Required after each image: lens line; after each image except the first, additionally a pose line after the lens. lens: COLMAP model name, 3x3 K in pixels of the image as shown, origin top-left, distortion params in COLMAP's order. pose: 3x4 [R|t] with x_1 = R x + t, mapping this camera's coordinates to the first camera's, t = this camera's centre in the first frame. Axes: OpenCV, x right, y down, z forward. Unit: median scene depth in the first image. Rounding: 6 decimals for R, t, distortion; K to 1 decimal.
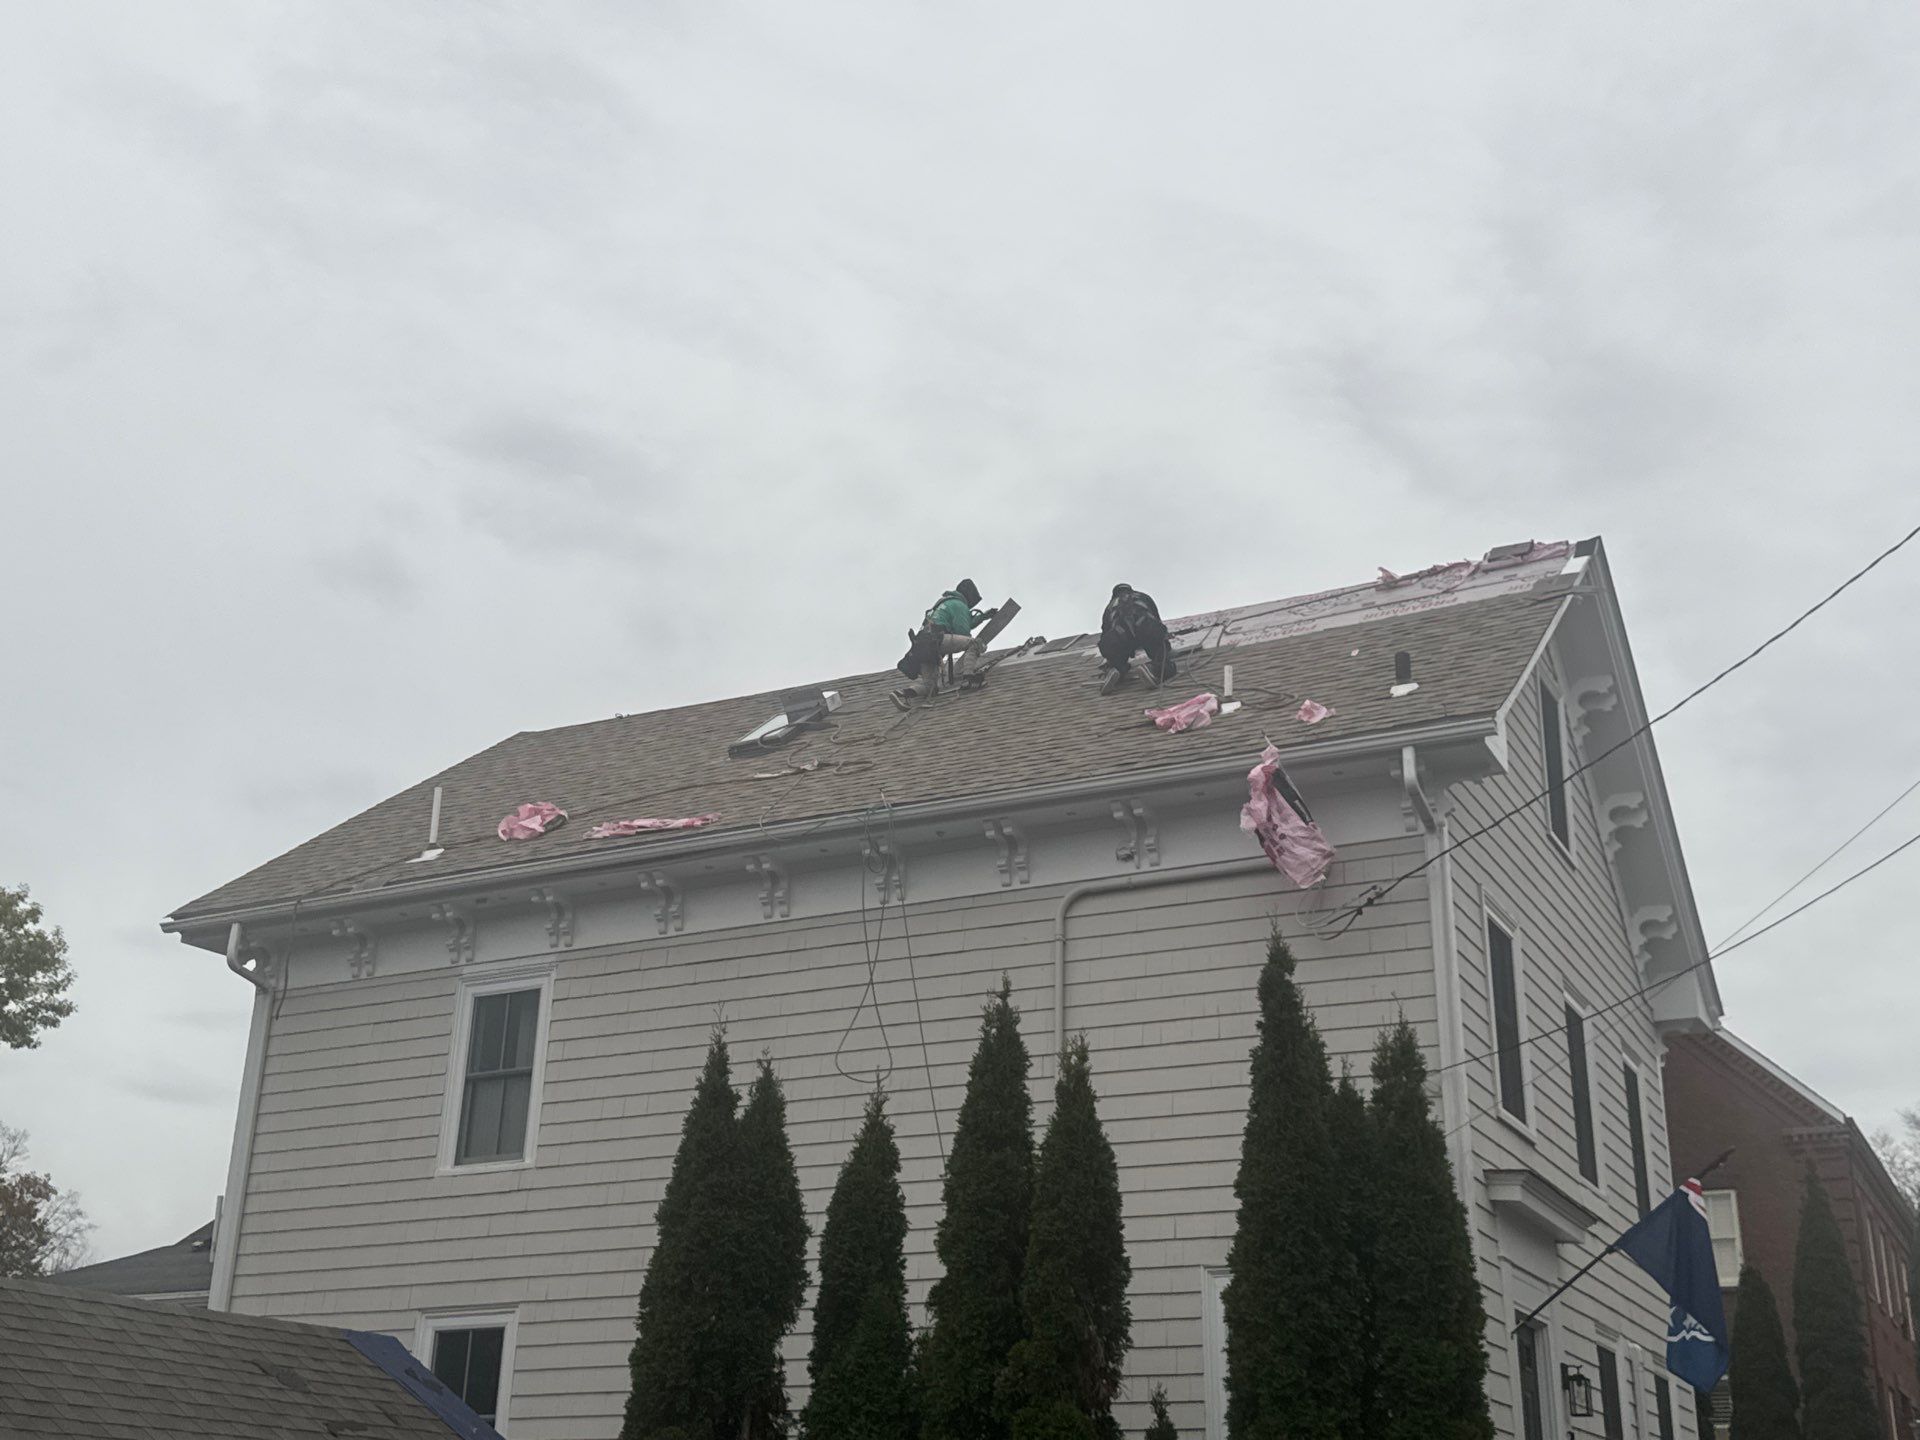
lens RADIAL K [[2193.6, 0, 987.6], [0, 2193.6, 713.9], [0, 0, 1]] dist [0.106986, 0.000000]
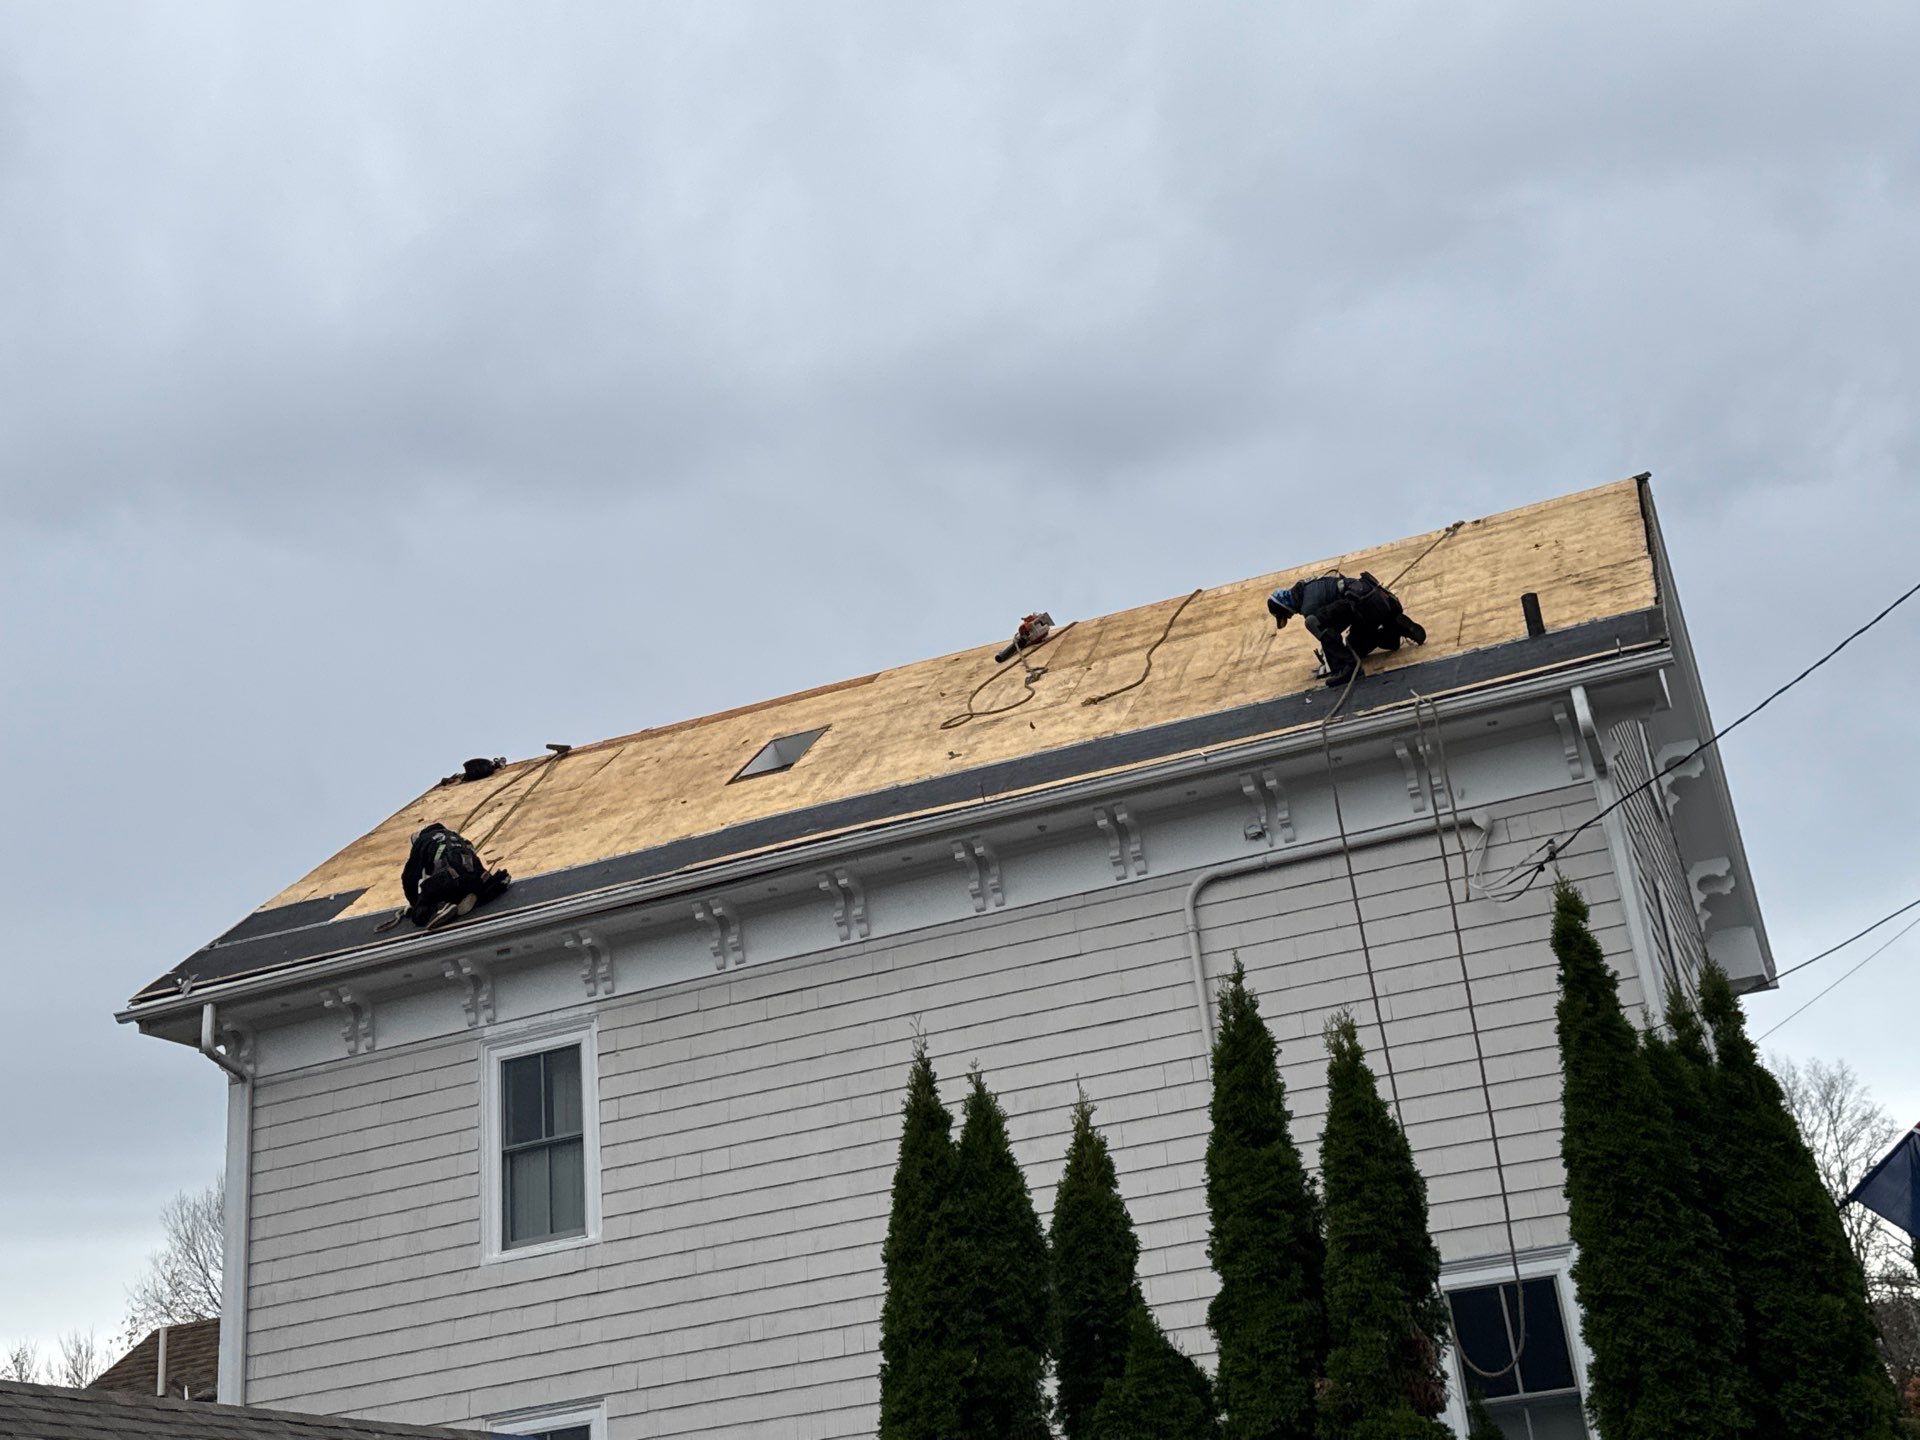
lens RADIAL K [[2367.9, 0, 946.0], [0, 2367.9, 693.6], [0, 0, 1]] dist [0.112978, 0.000000]
pose [[0.990850, -0.073477, 0.113211, -0.168905], [0.076648, 0.996772, -0.023908, 0.019325], [-0.111089, 0.032366, 0.993283, 0.024230]]
